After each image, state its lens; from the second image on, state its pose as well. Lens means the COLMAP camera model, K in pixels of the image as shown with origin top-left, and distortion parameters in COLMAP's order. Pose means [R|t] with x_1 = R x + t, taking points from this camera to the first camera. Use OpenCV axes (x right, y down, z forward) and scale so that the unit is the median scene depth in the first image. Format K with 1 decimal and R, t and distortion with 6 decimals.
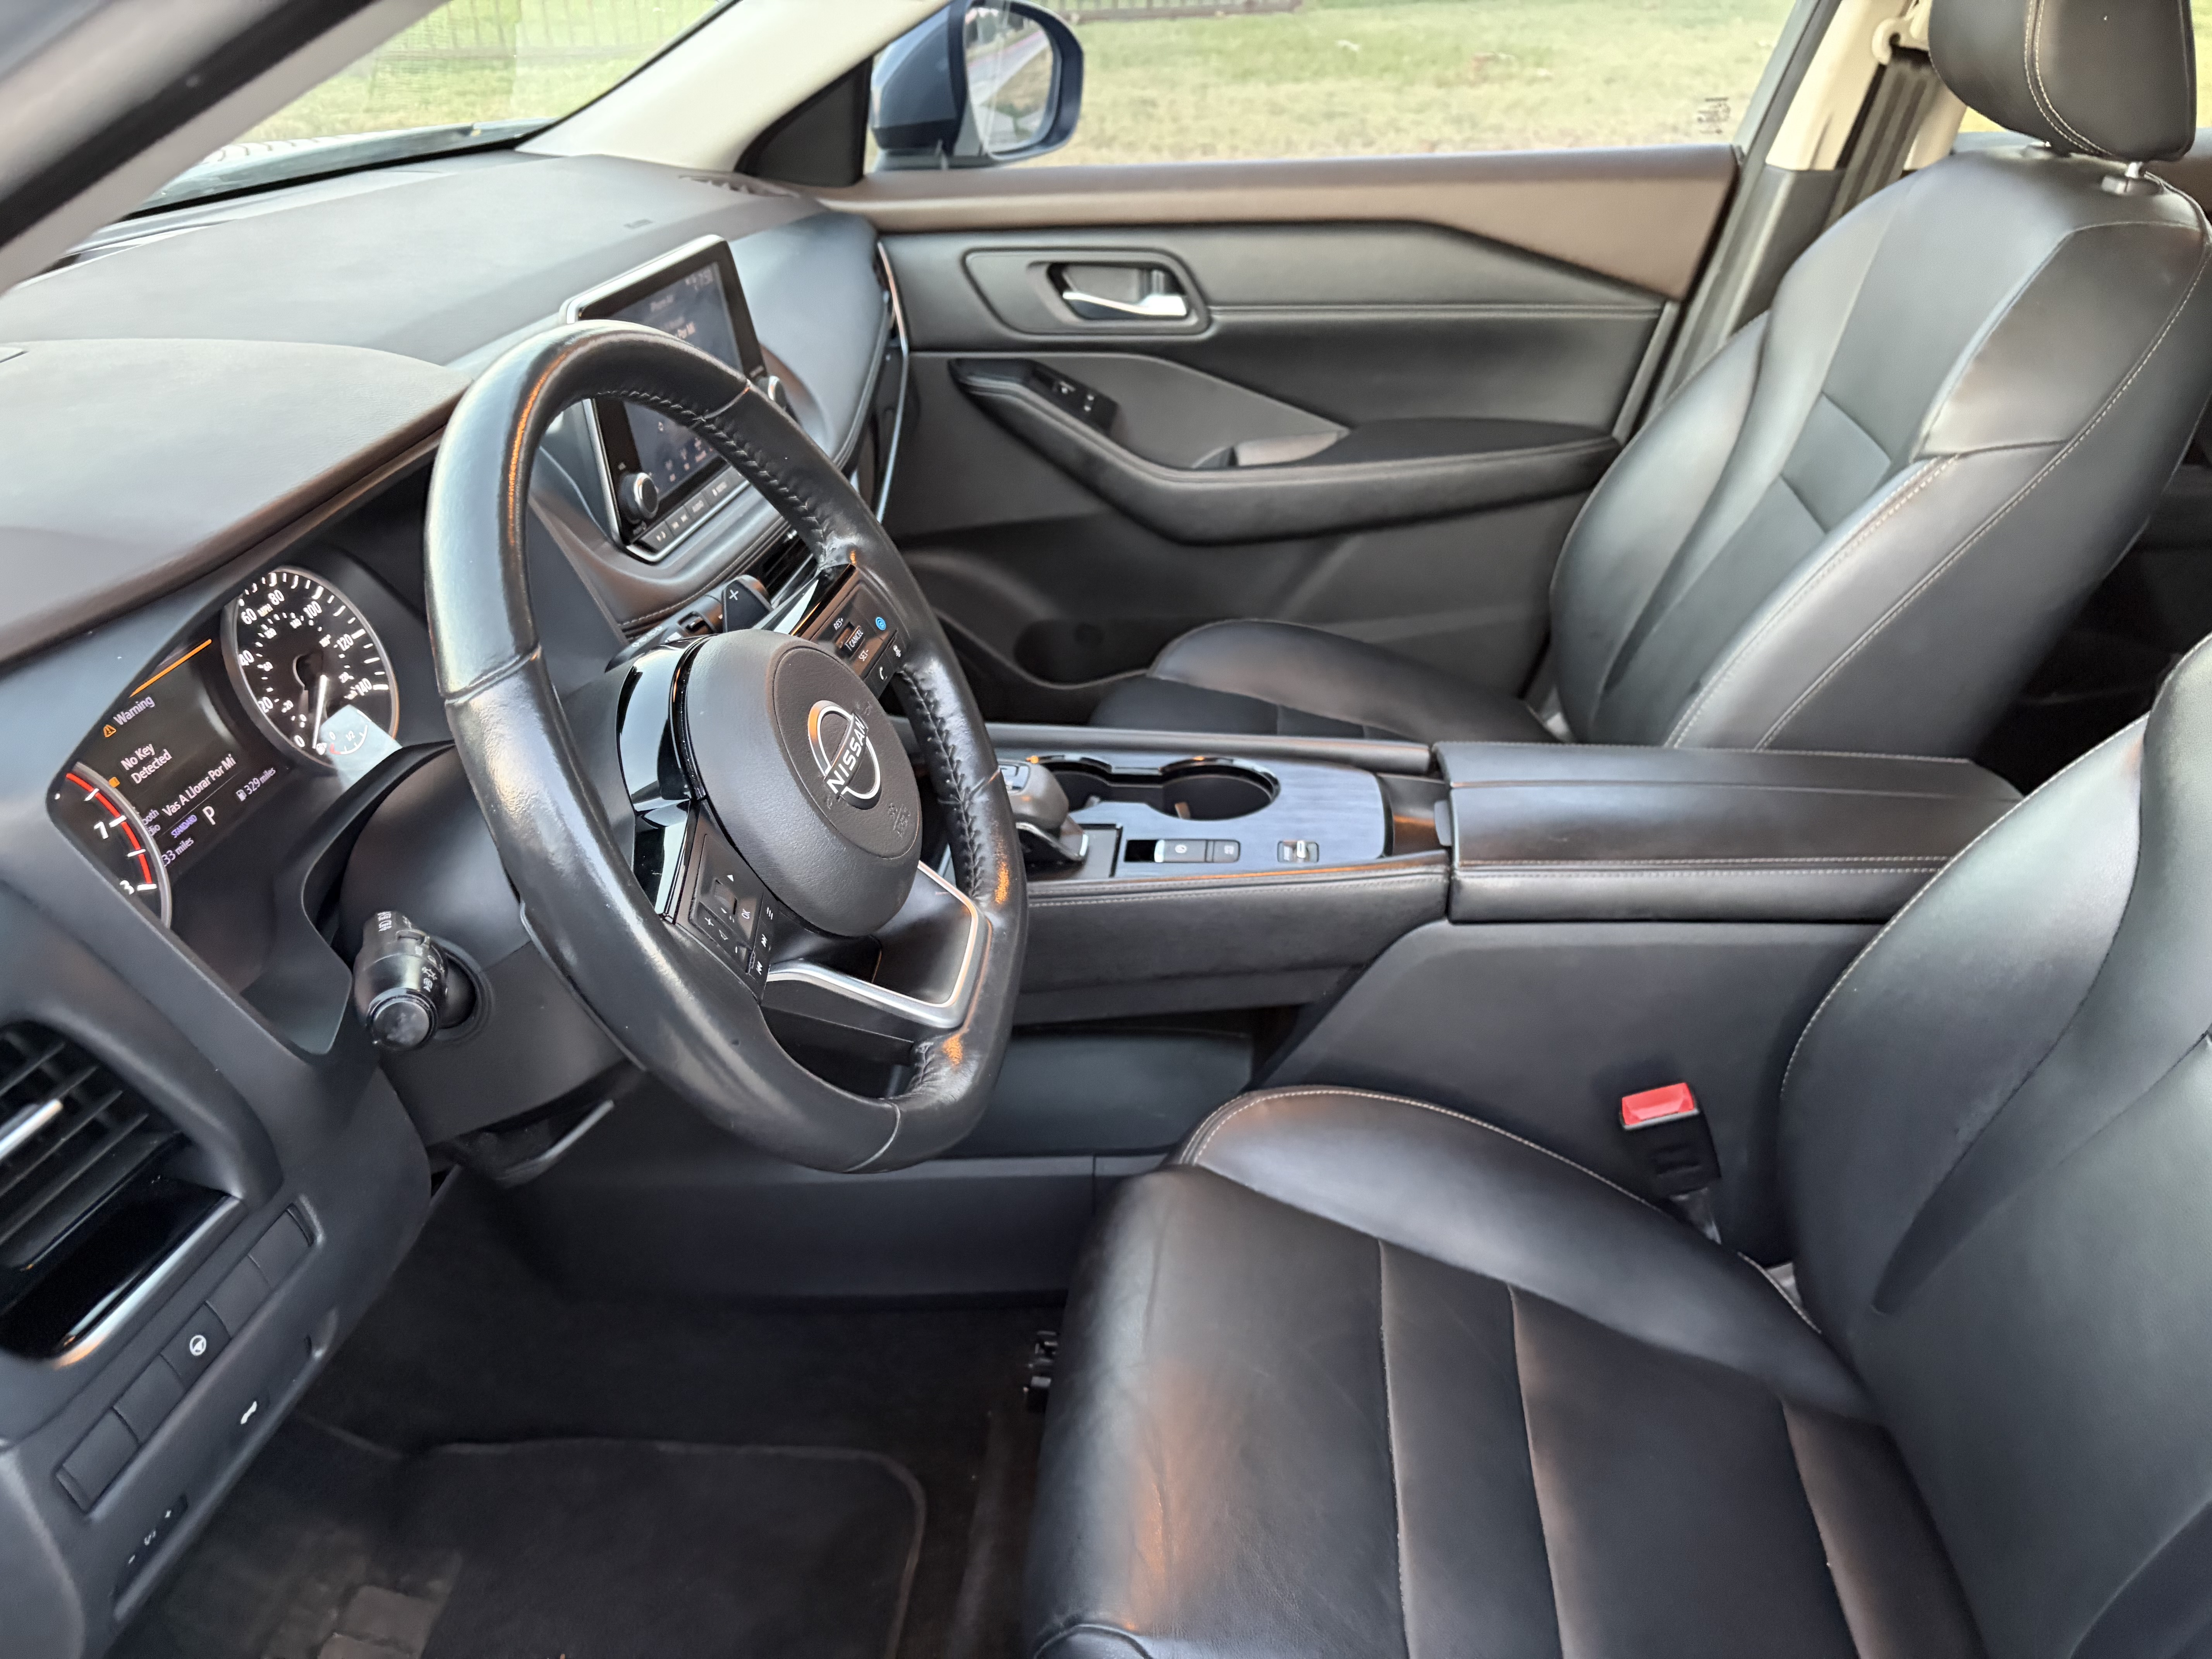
lens RADIAL K [[1675.3, 0, 1115.5], [0, 1675.3, 847.3], [0, 0, 1]] dist [0.042250, -0.050534]
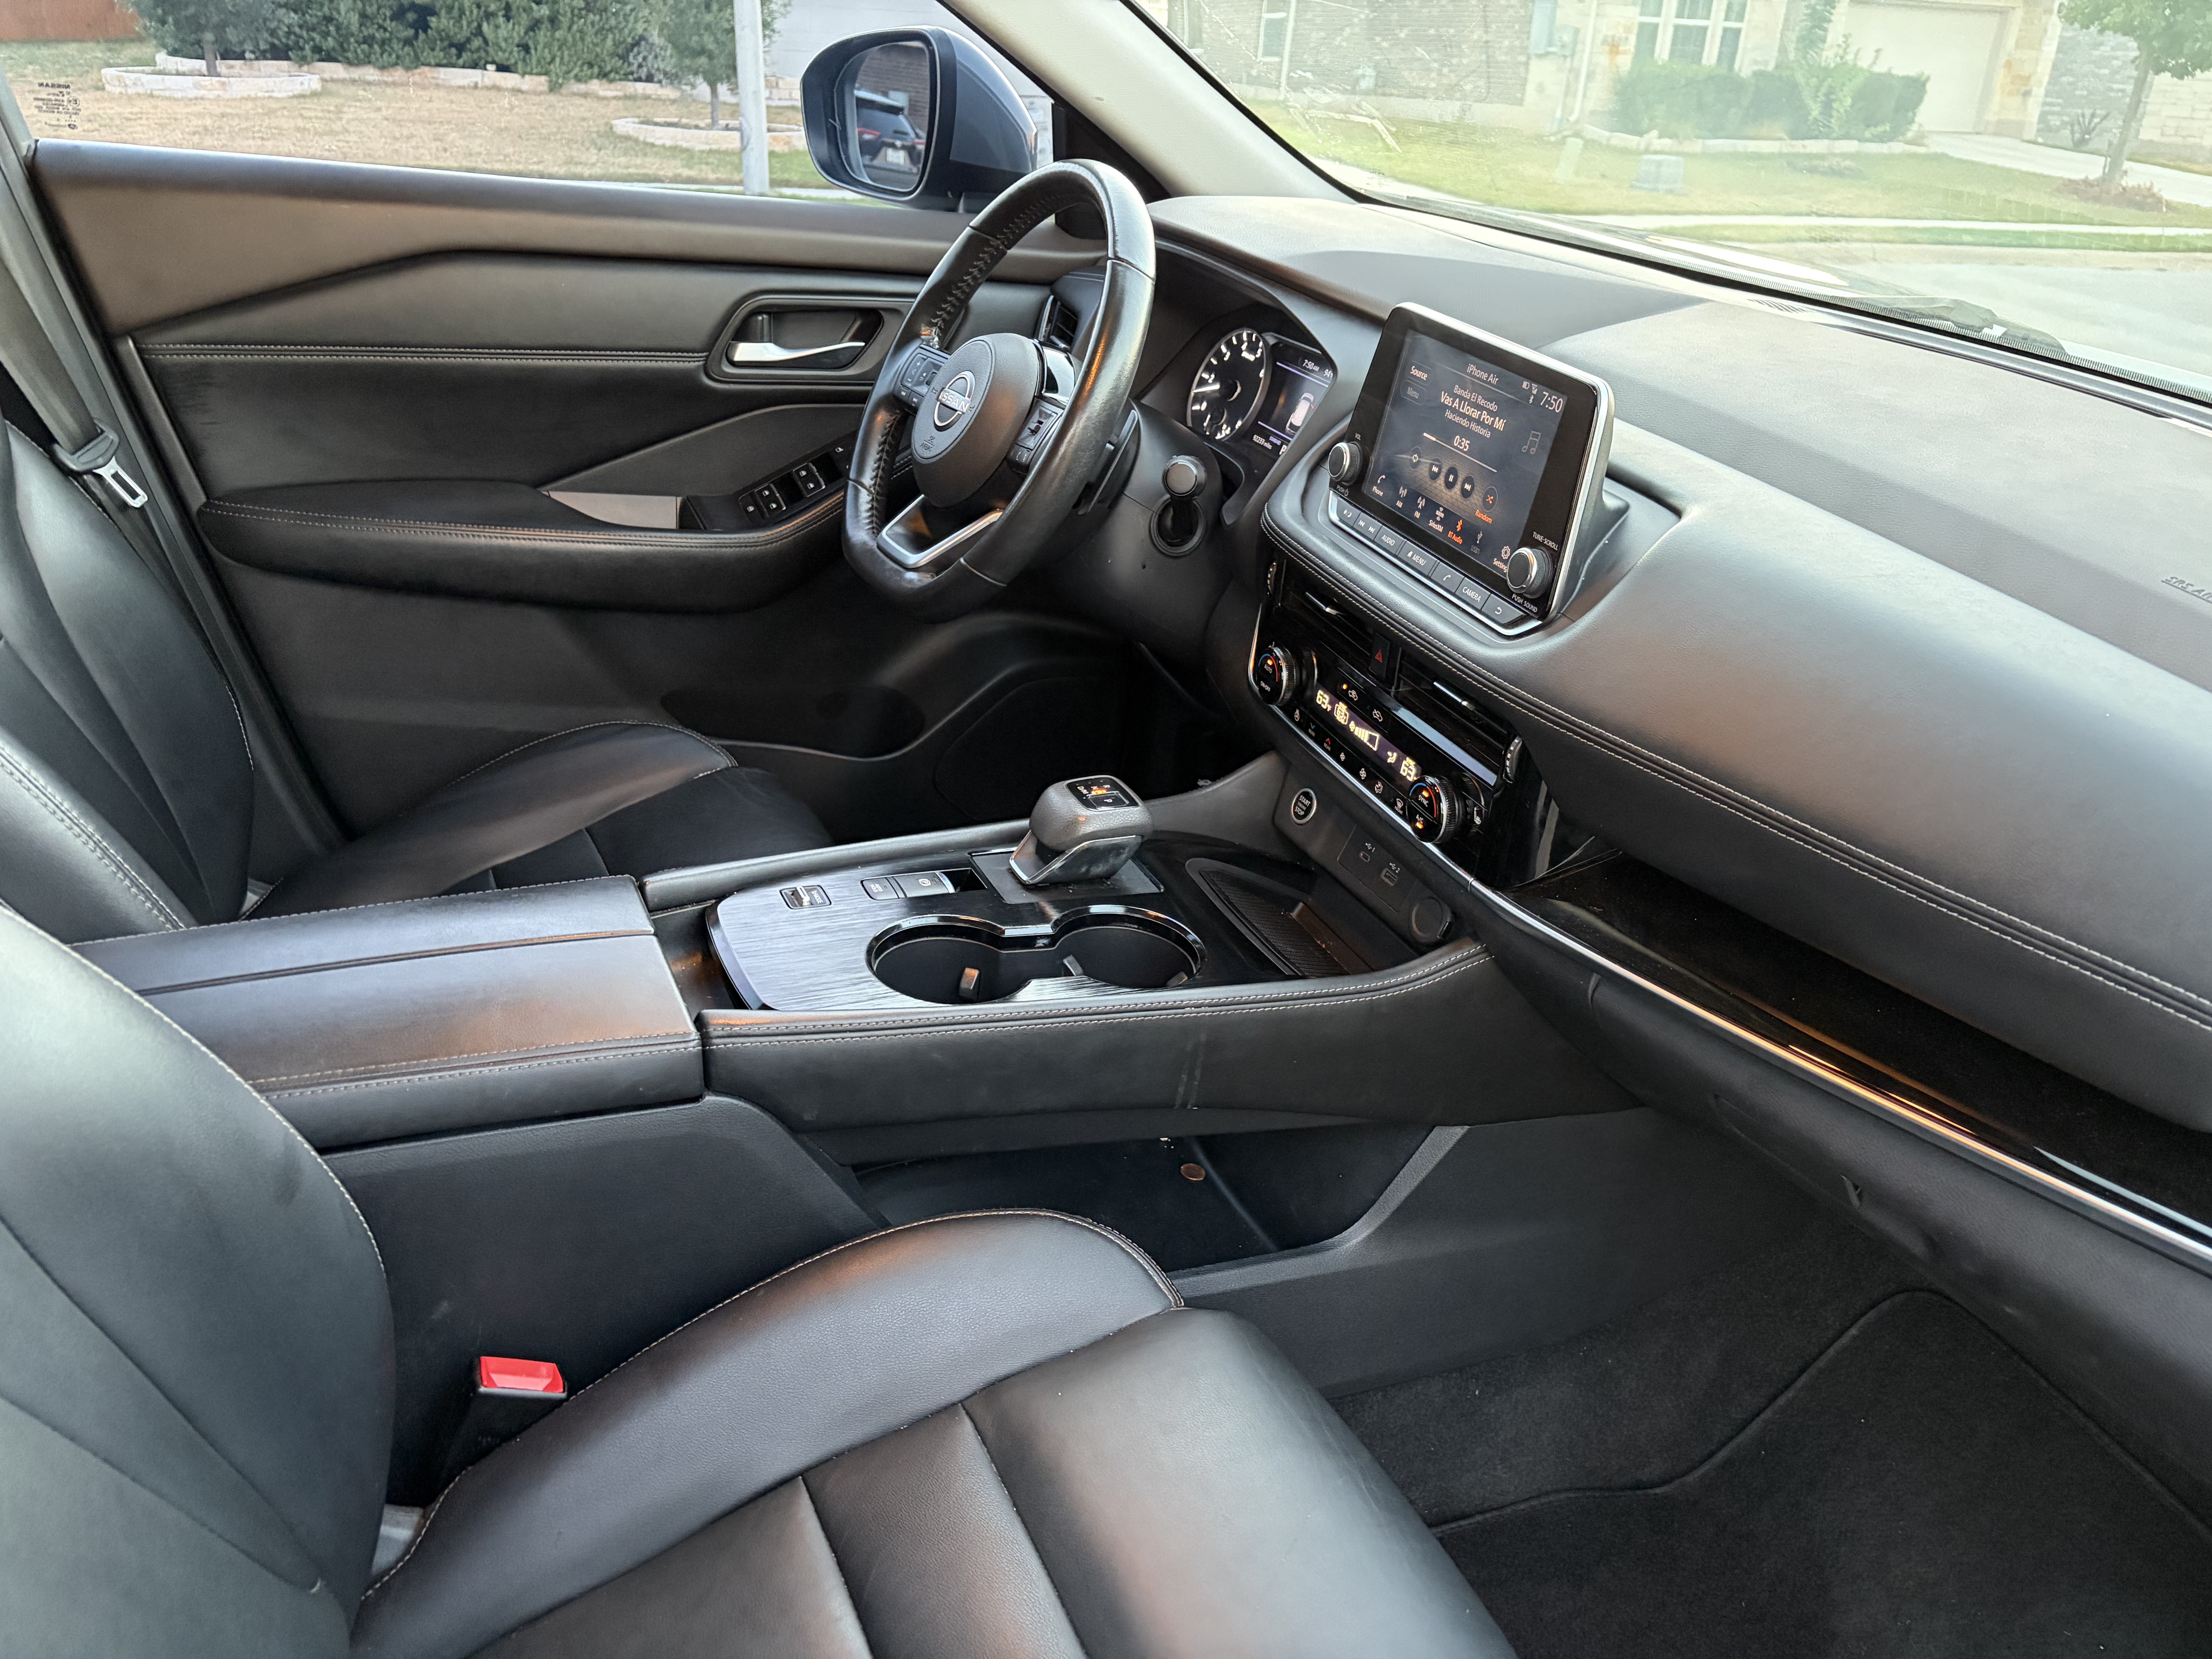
lens RADIAL K [[1666.2, 0, 1120.0], [0, 1666.2, 864.8], [0, 0, 1]] dist [0.028856, -0.031377]
pose [[-0.858803, 0.169391, -0.483492, 0.403493], [-0.327495, 0.544219, 0.772381, -0.782628], [0.393960, 0.821664, -0.411902, 1.421819]]
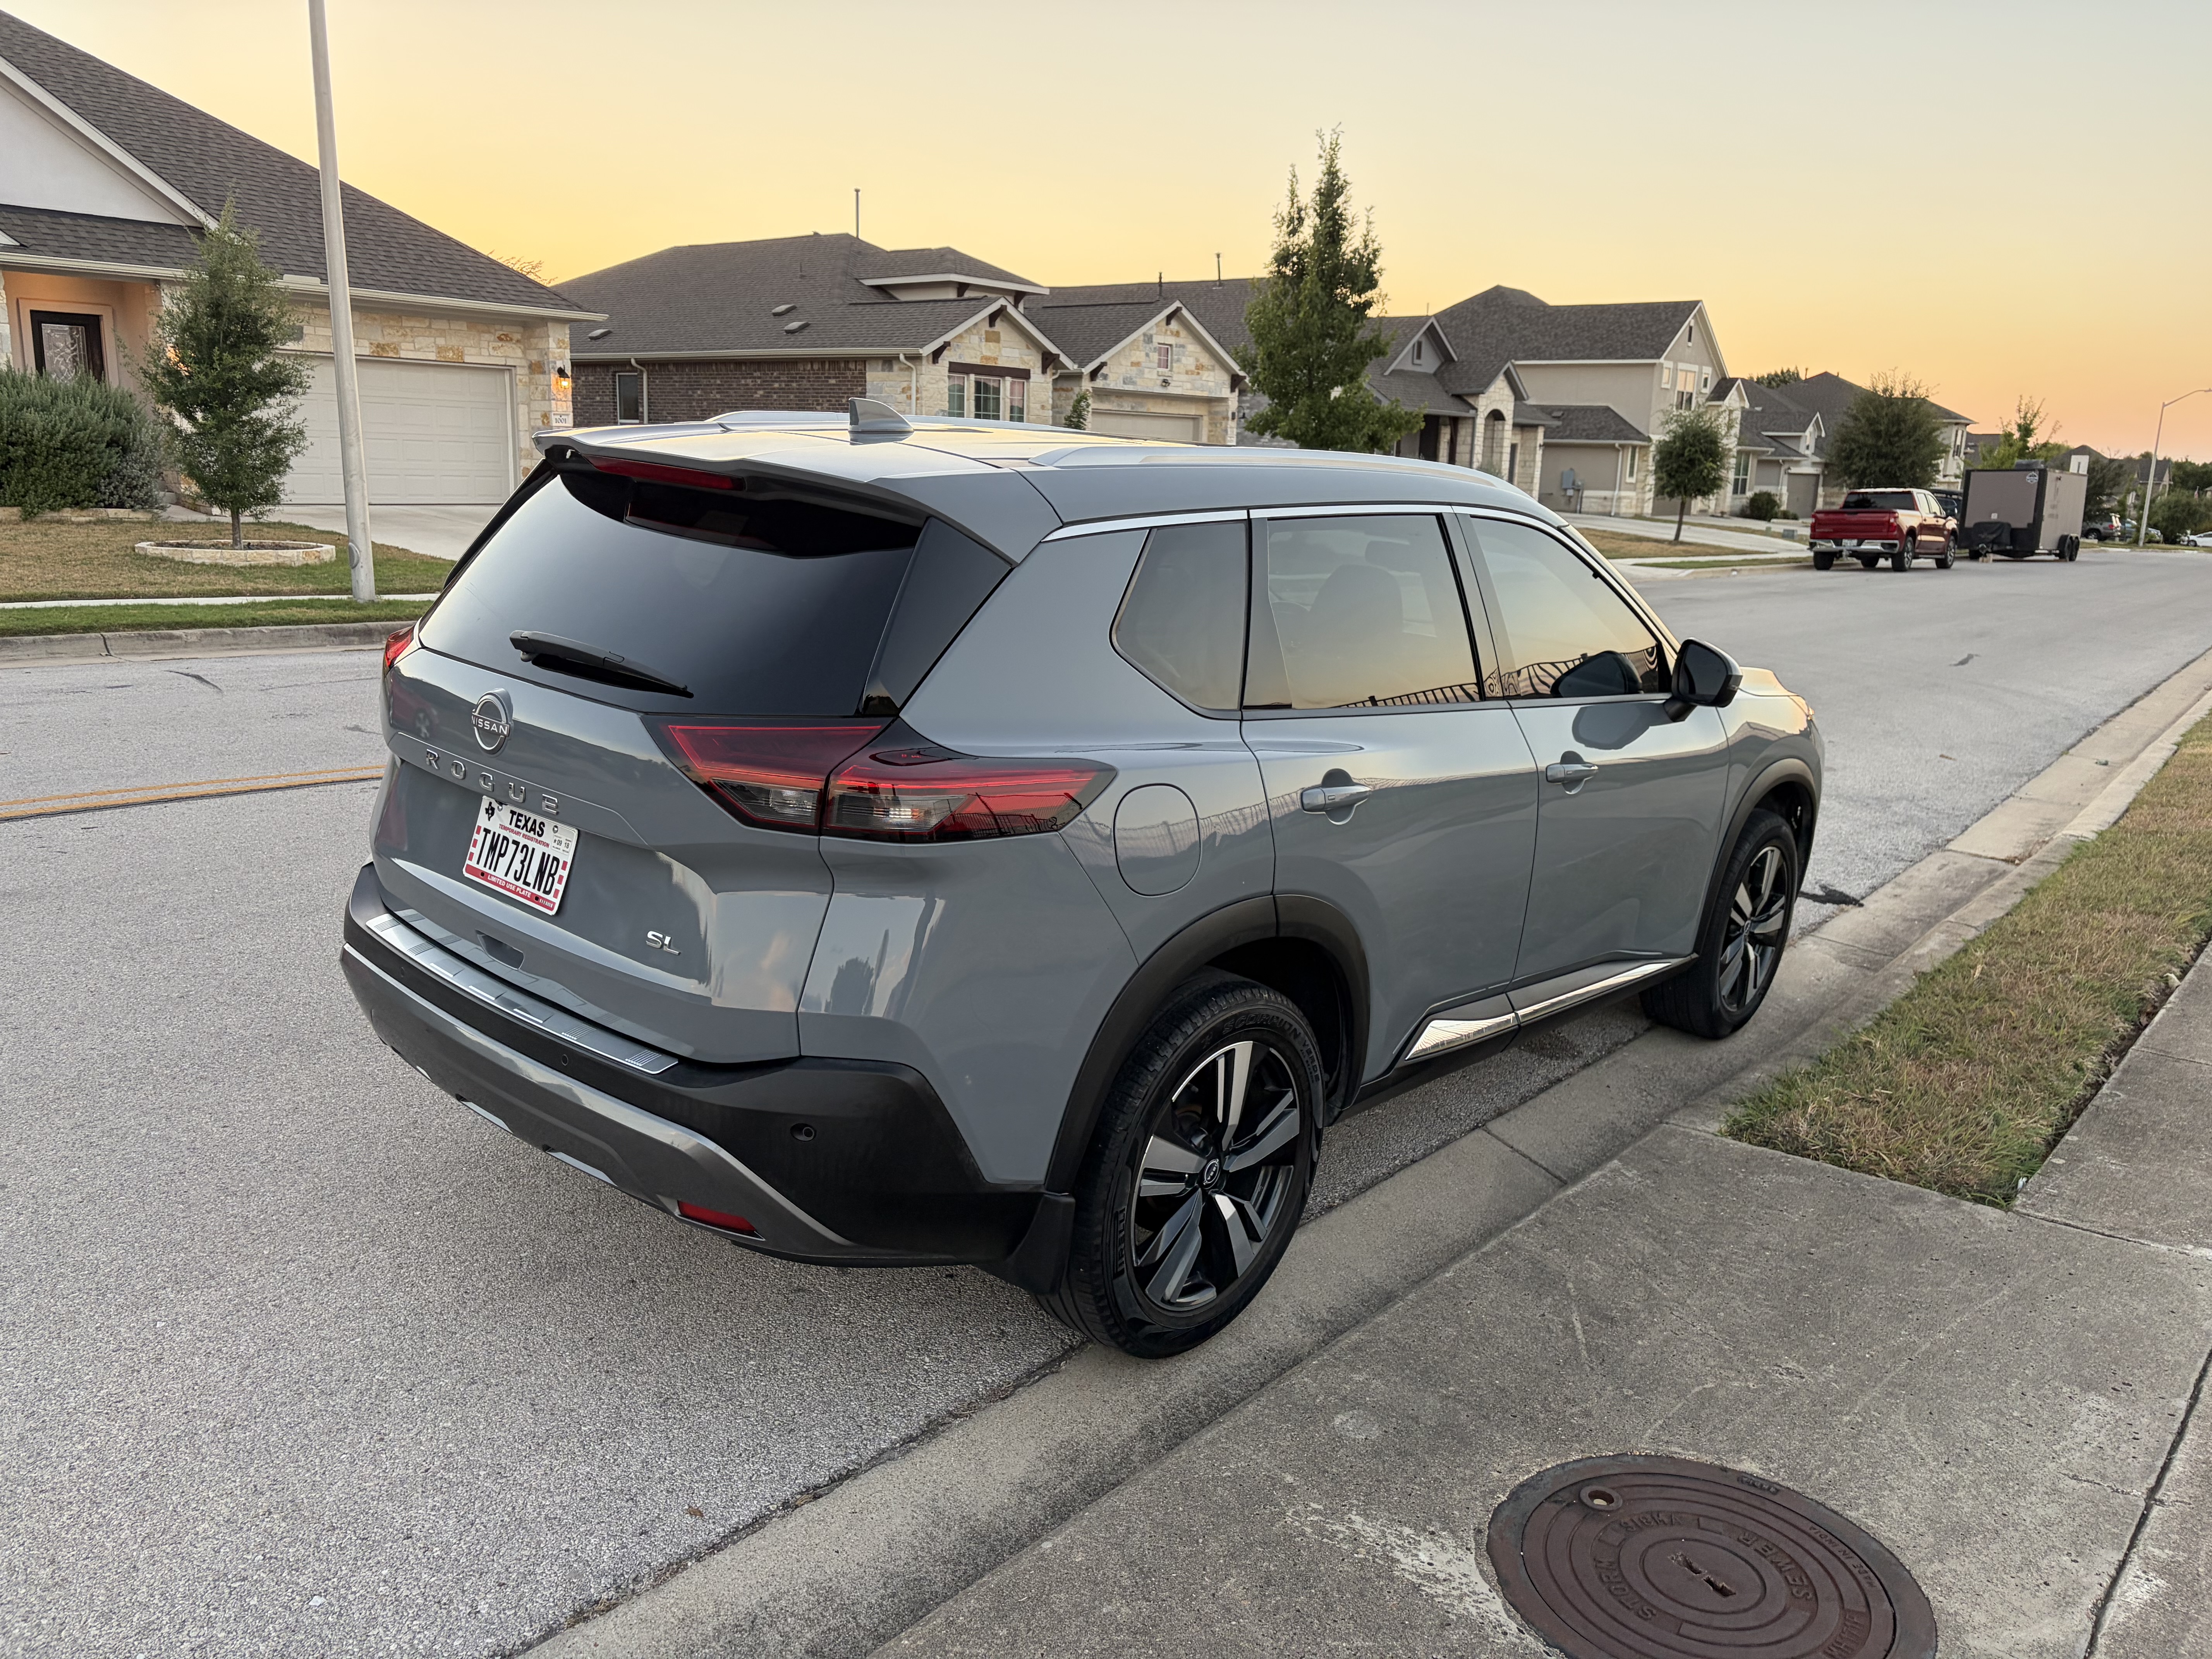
lens RADIAL K [[1675.3, 0, 1108.1], [0, 1675.3, 811.9], [0, 0, 1]] dist [0.042250, -0.050534]
pose [[-0.583509, 0.132584, -0.801211, 3.844054], [-0.469666, 0.749763, 0.466121, -1.651417], [0.662518, 0.648288, -0.375224, 2.342514]]
